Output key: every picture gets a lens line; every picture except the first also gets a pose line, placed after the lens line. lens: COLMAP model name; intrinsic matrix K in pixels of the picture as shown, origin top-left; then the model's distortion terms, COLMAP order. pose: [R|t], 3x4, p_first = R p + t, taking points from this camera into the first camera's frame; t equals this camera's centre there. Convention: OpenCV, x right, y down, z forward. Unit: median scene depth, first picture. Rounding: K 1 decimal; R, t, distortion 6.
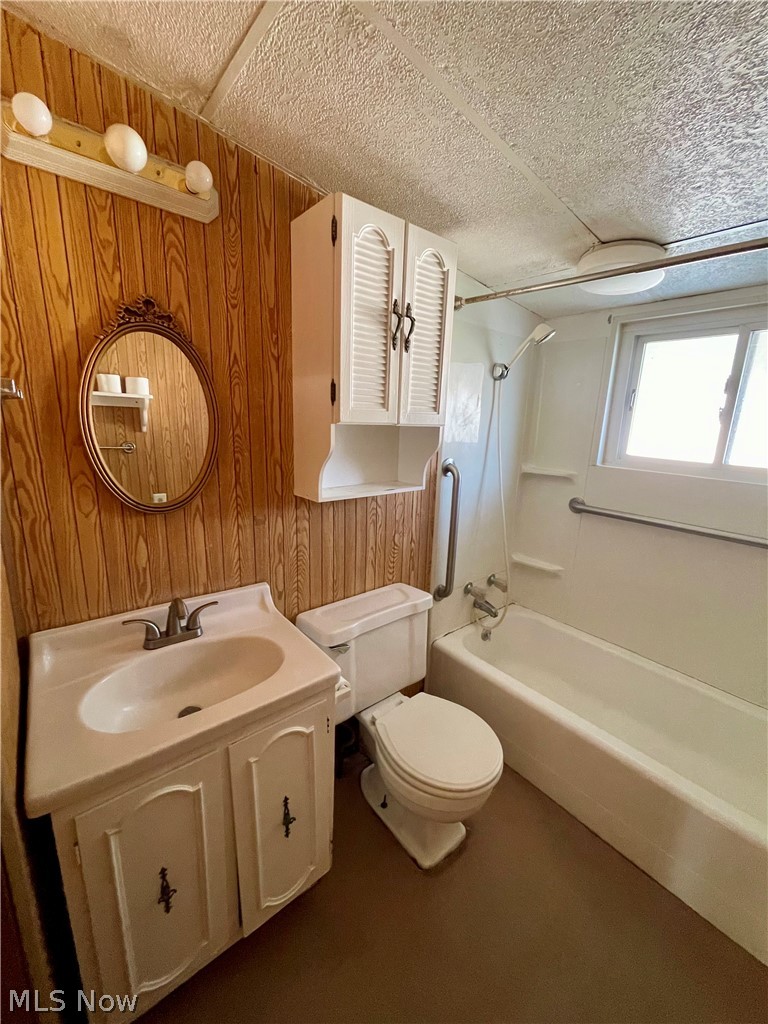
lens RADIAL K [[409.5, 0, 383.6], [0, 409.5, 507.8], [0, 0, 1]] dist [-0.005211, 0.000154]
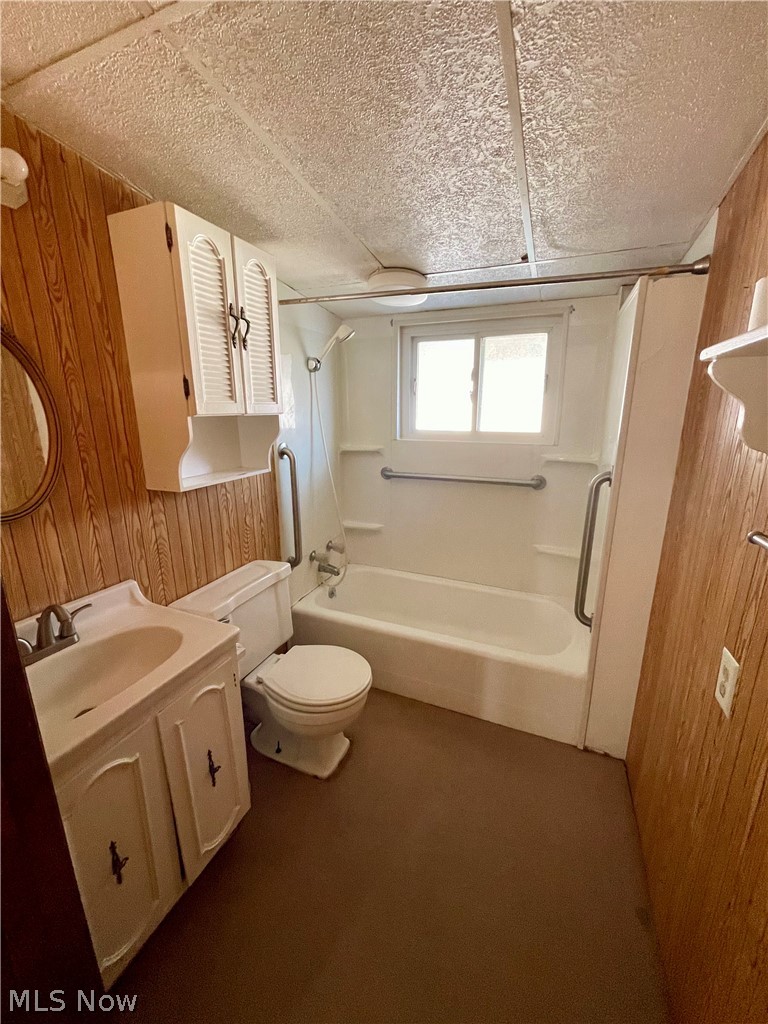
lens RADIAL K [[409.5, 0, 383.6], [0, 409.5, 507.8], [0, 0, 1]] dist [-0.005211, 0.000154]
pose [[0.885496, -0.148910, 0.440139, -0.162235], [0.134975, 0.988844, 0.063000, 0.030712], [-0.444610, 0.003622, 0.895717, -0.177121]]
